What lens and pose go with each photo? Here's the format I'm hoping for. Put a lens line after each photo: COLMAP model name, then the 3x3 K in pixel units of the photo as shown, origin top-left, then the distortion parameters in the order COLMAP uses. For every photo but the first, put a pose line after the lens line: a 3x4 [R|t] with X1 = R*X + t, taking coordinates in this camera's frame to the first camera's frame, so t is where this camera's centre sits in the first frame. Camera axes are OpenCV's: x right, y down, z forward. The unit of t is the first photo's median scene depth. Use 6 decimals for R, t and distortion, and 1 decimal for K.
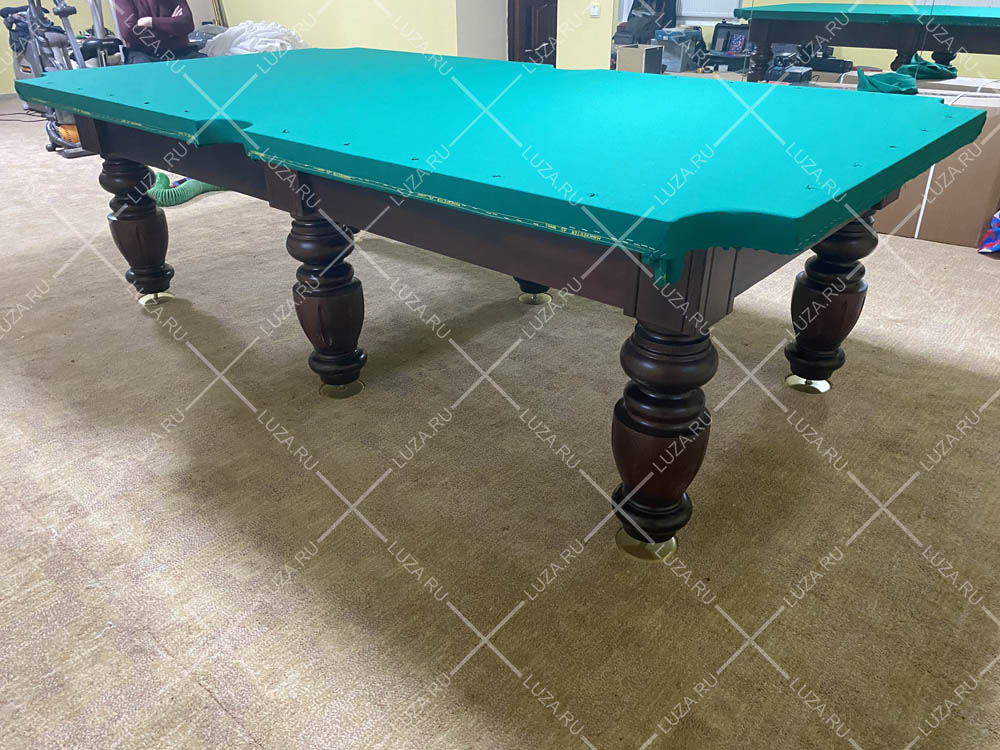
lens RADIAL K [[744.9, 0, 499.0], [0, 744.9, 374.3], [0, 0, 1]] dist [0.030812, -0.029939]
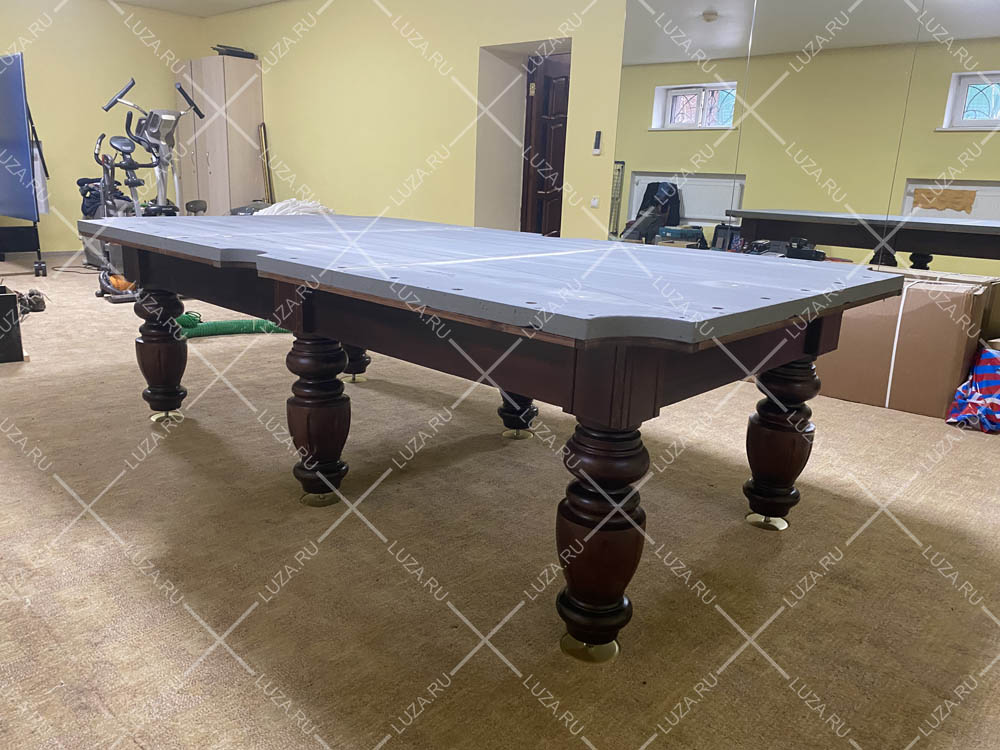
lens RADIAL K [[744.9, 0, 494.9], [0, 744.9, 370.8], [0, 0, 1]] dist [0.030812, -0.029939]
pose [[0.997872, 0.055221, -0.034679, 0.063940], [-0.061950, 0.968830, -0.239857, 0.086880], [0.020353, 0.241495, 0.970189, -0.069849]]
